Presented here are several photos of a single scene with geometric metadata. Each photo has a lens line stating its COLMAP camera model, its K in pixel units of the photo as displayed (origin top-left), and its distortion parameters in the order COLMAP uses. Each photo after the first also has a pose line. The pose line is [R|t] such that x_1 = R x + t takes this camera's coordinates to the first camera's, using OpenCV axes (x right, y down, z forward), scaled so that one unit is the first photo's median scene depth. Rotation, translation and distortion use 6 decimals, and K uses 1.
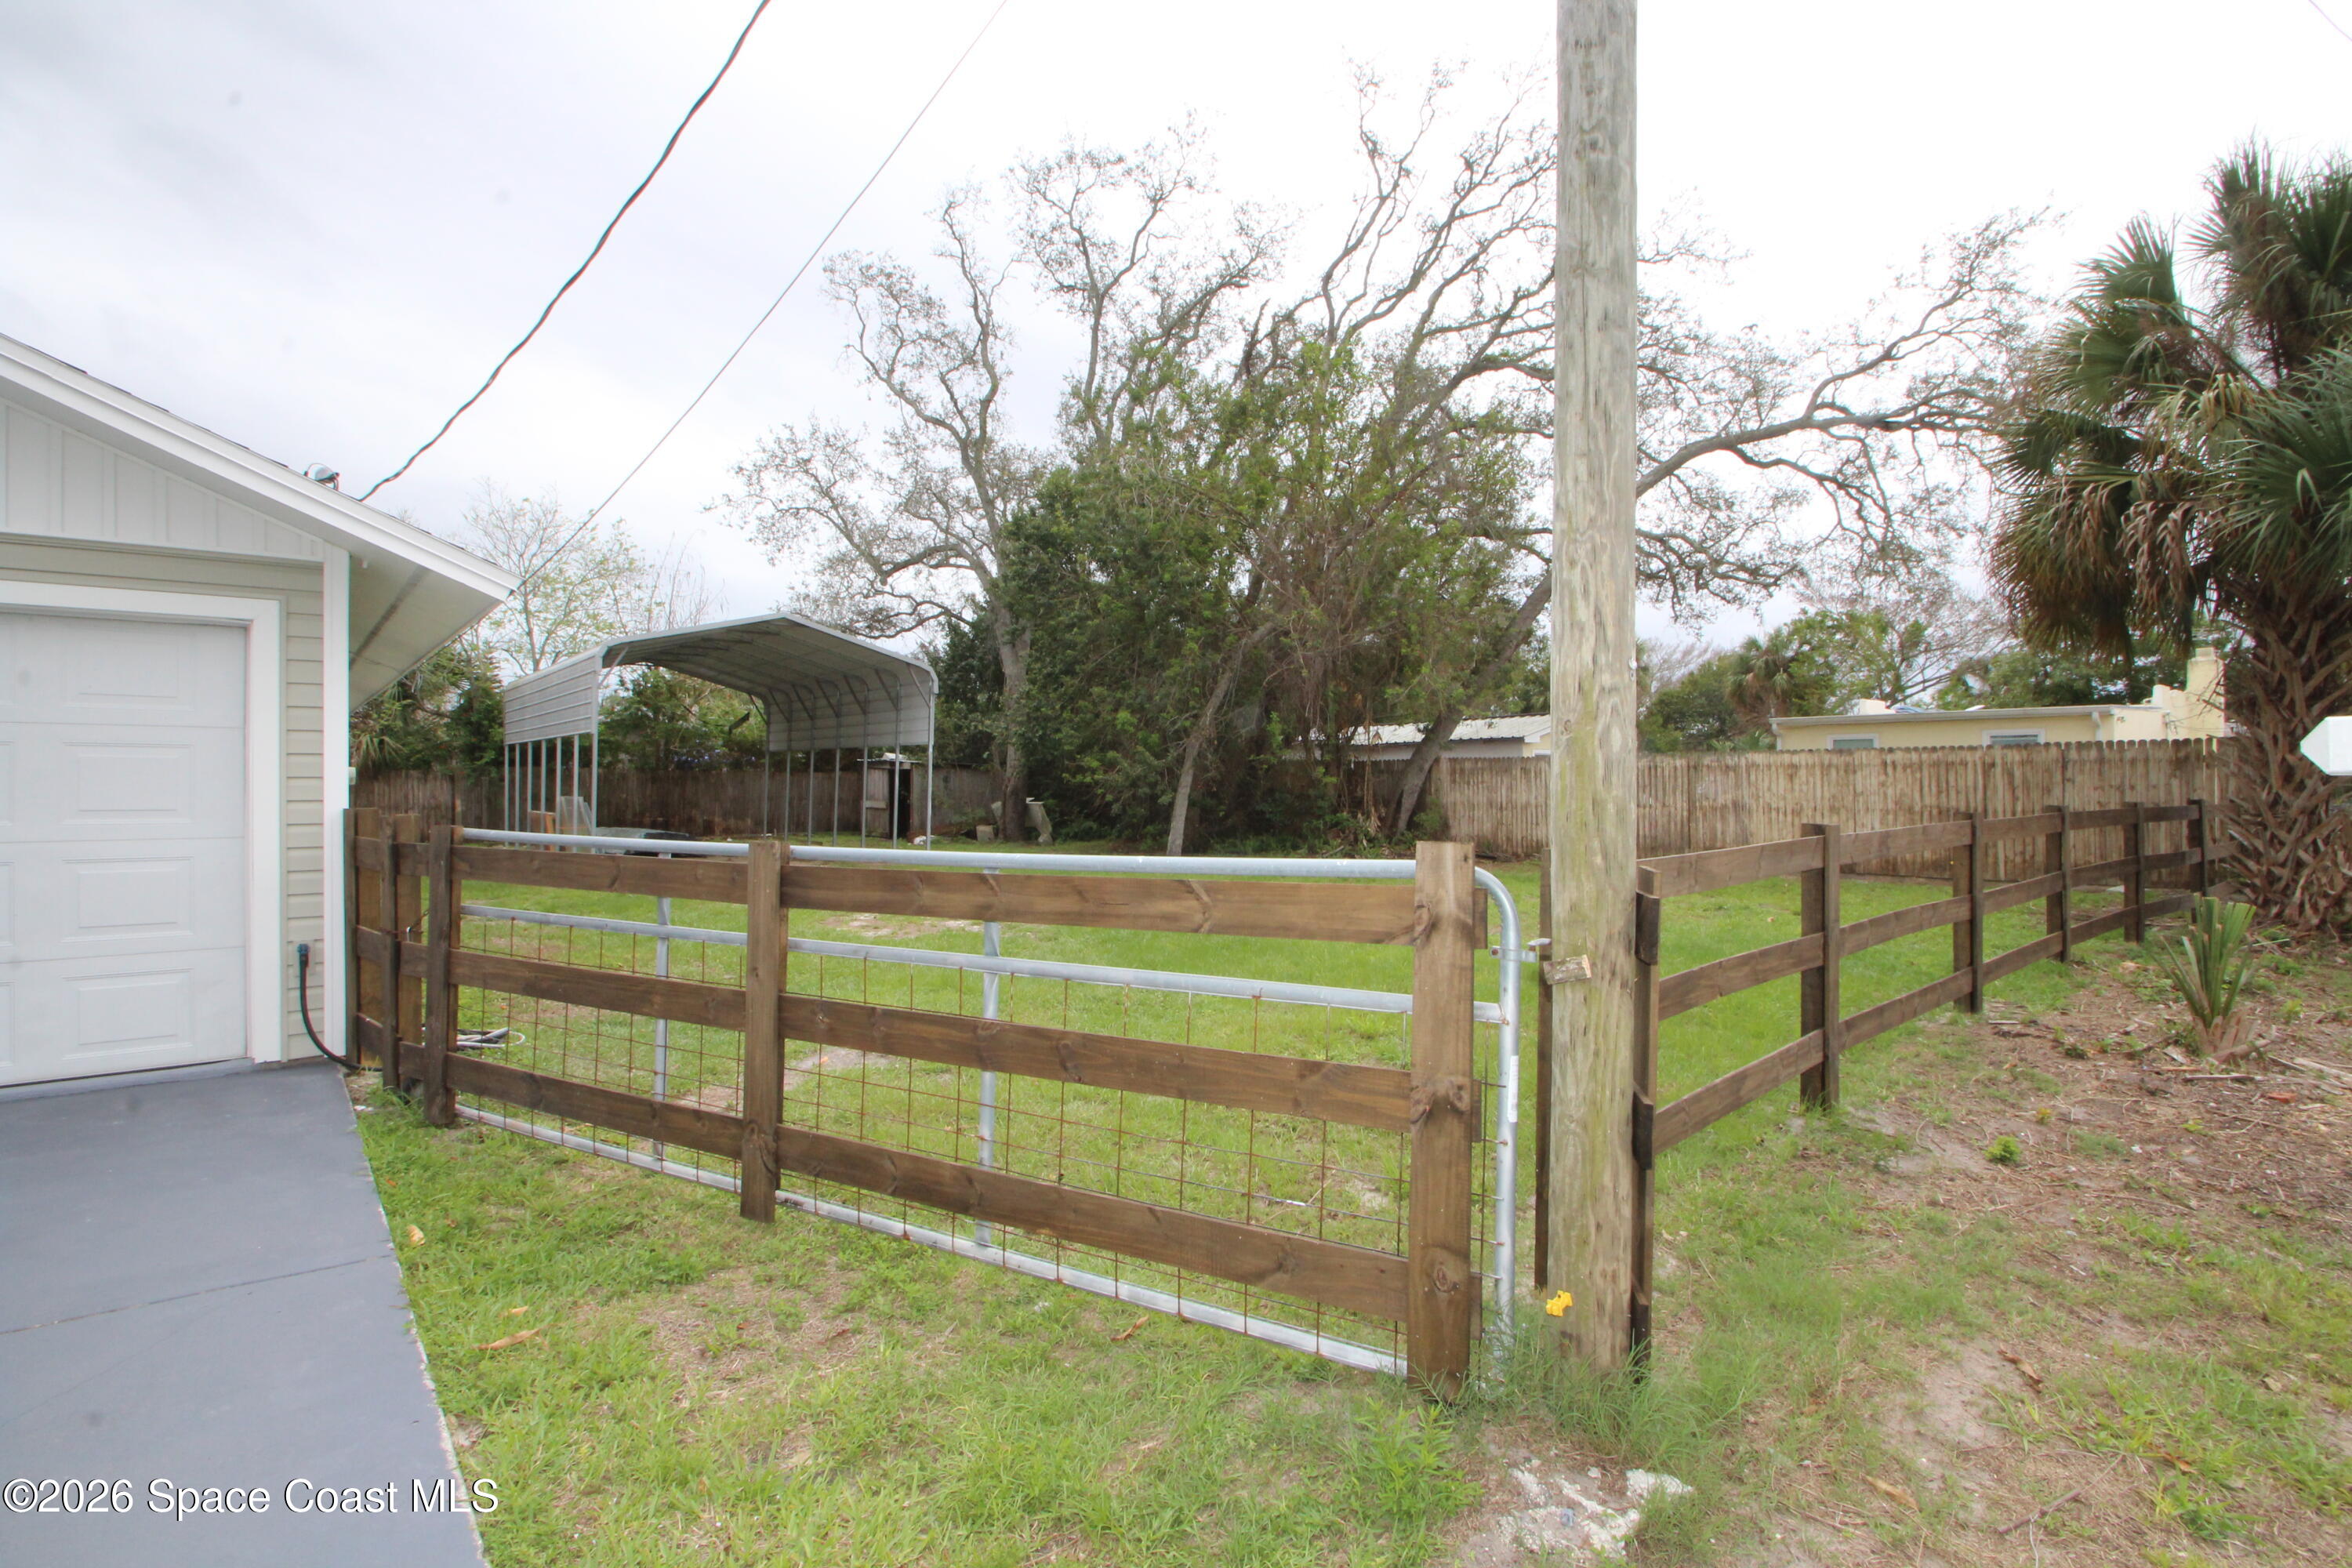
lens RADIAL K [[1108.8, 0, 1191.3], [0, 1108.8, 774.9], [0, 0, 1]] dist [0.003595, 0.000103]
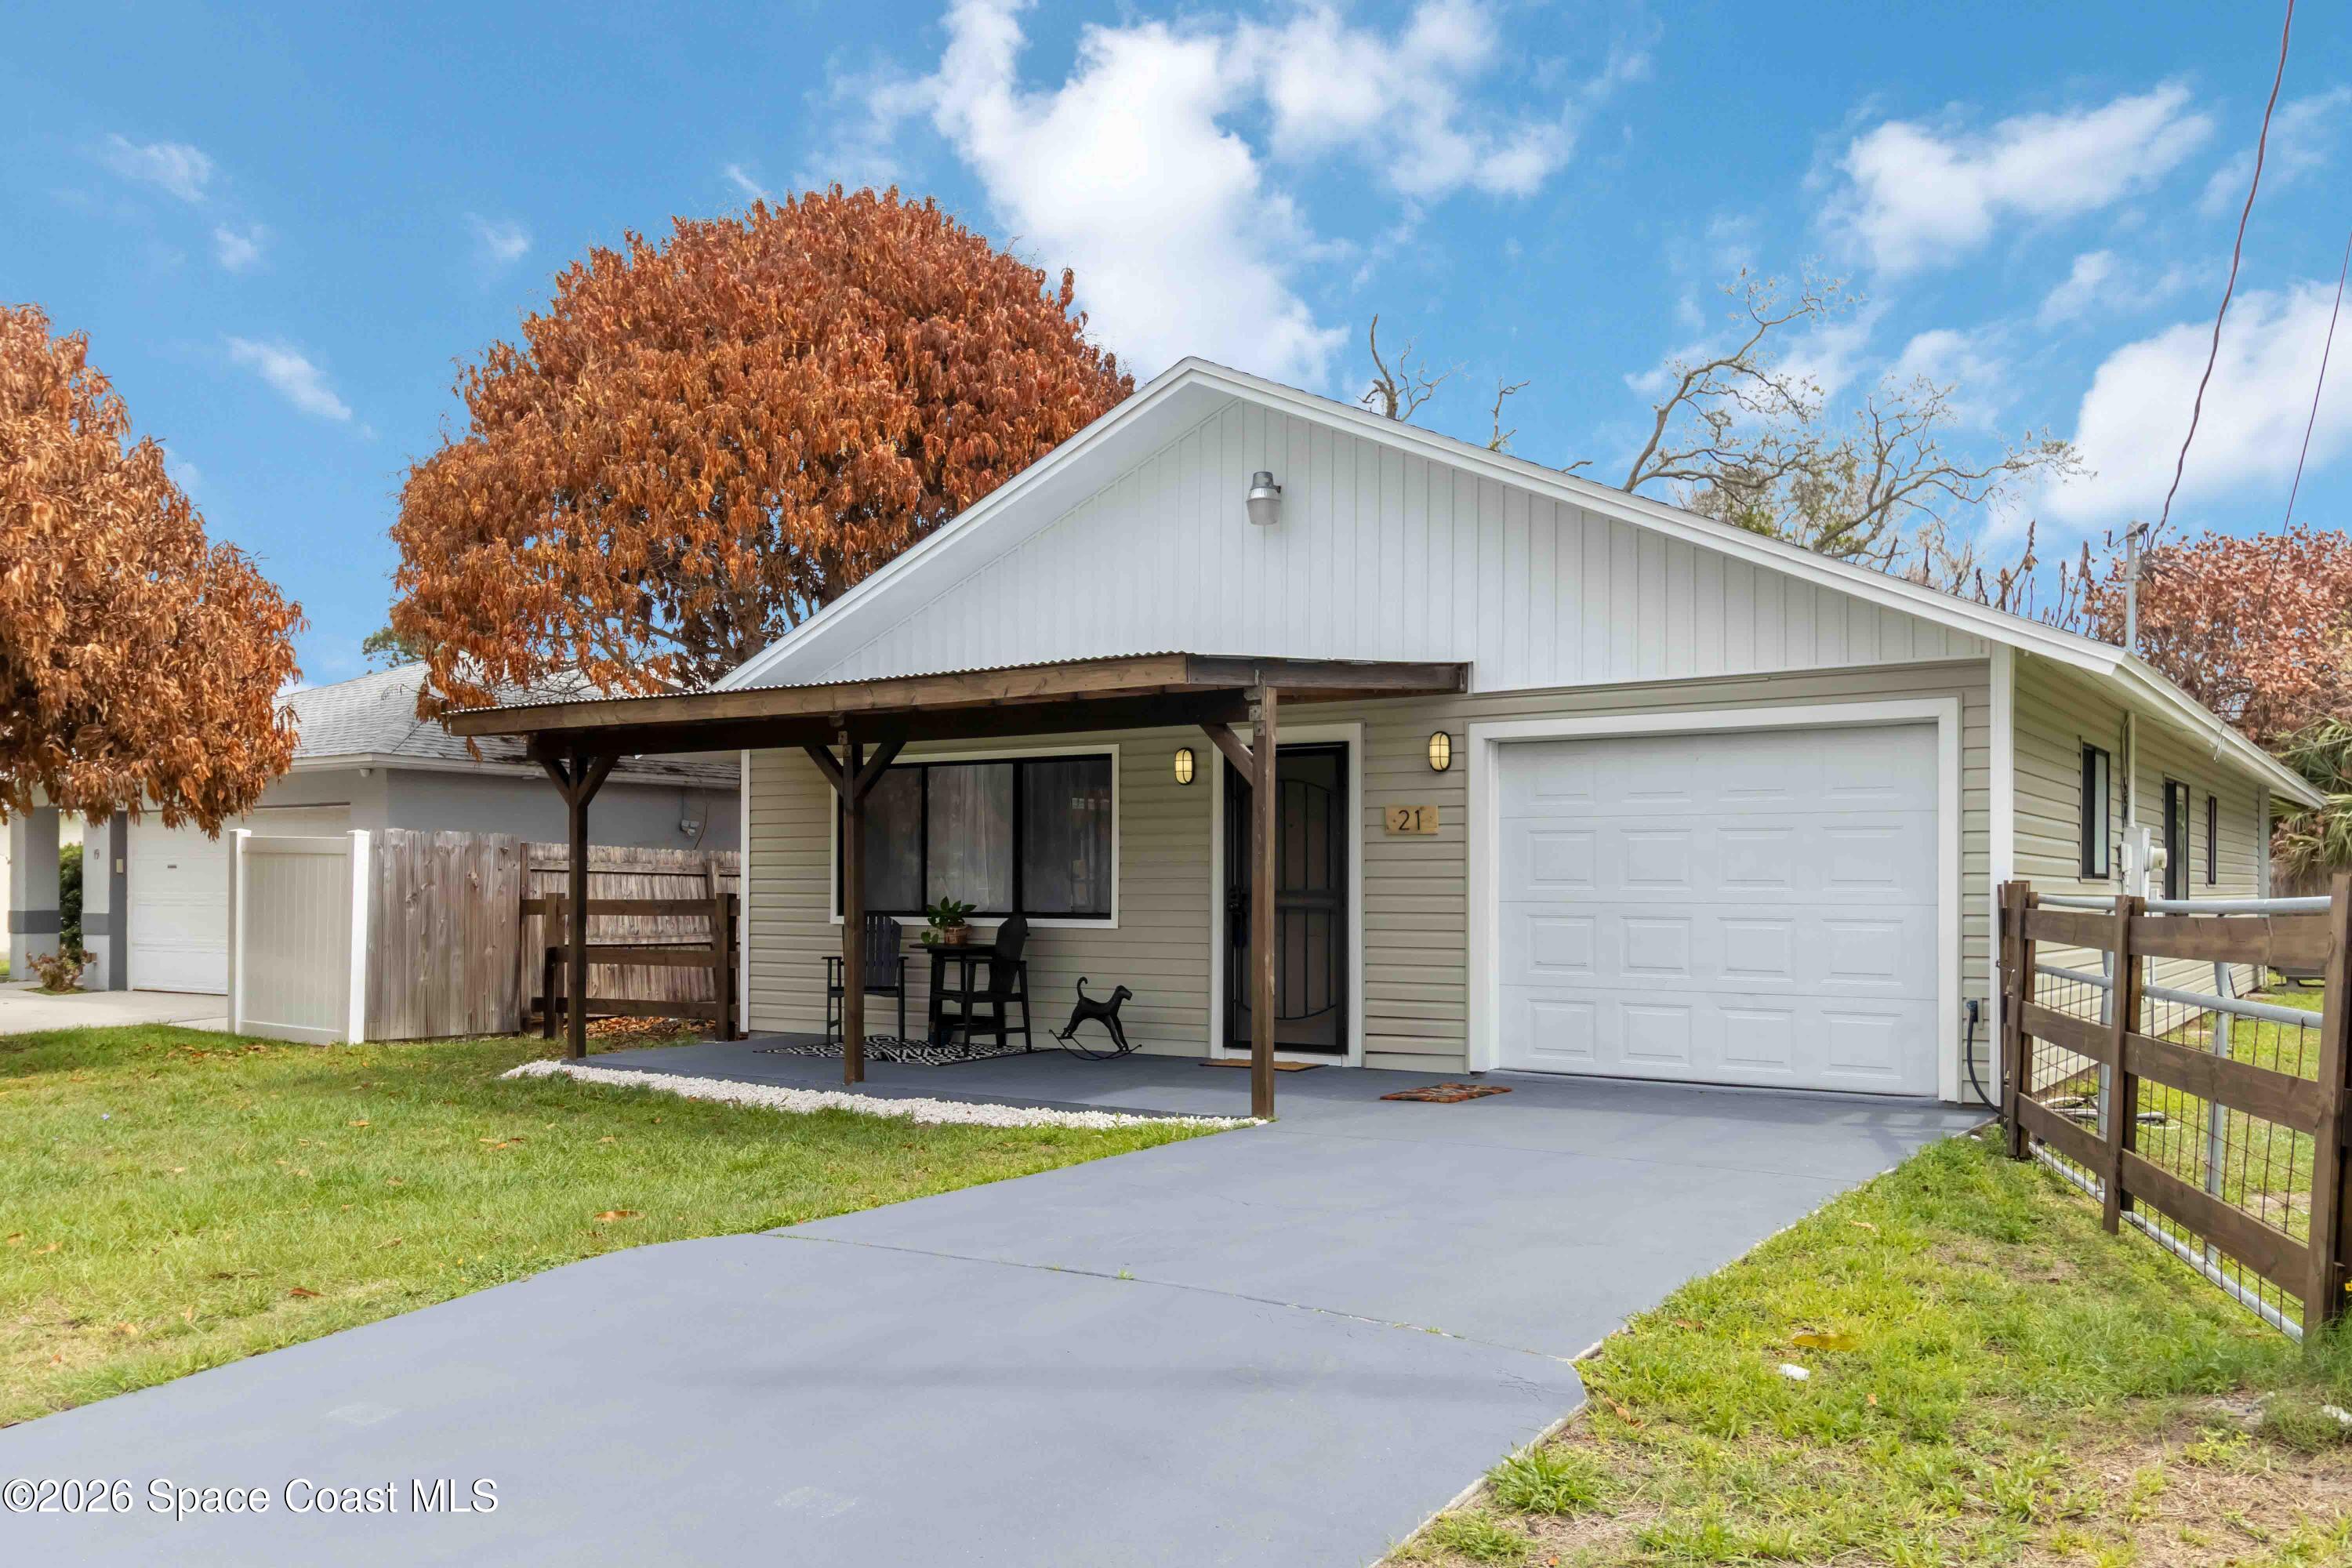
lens RADIAL K [[1890.1, 0, 1168.3], [0, 1890.1, 866.8], [0, 0, 1]] dist [-0.002225, 0.001010]
pose [[0.270752, -0.010122, -0.962596, 0.164217], [0.002512, 0.999949, -0.009808, 0.006712], [0.962646, 0.000238, 0.270764, -0.059470]]
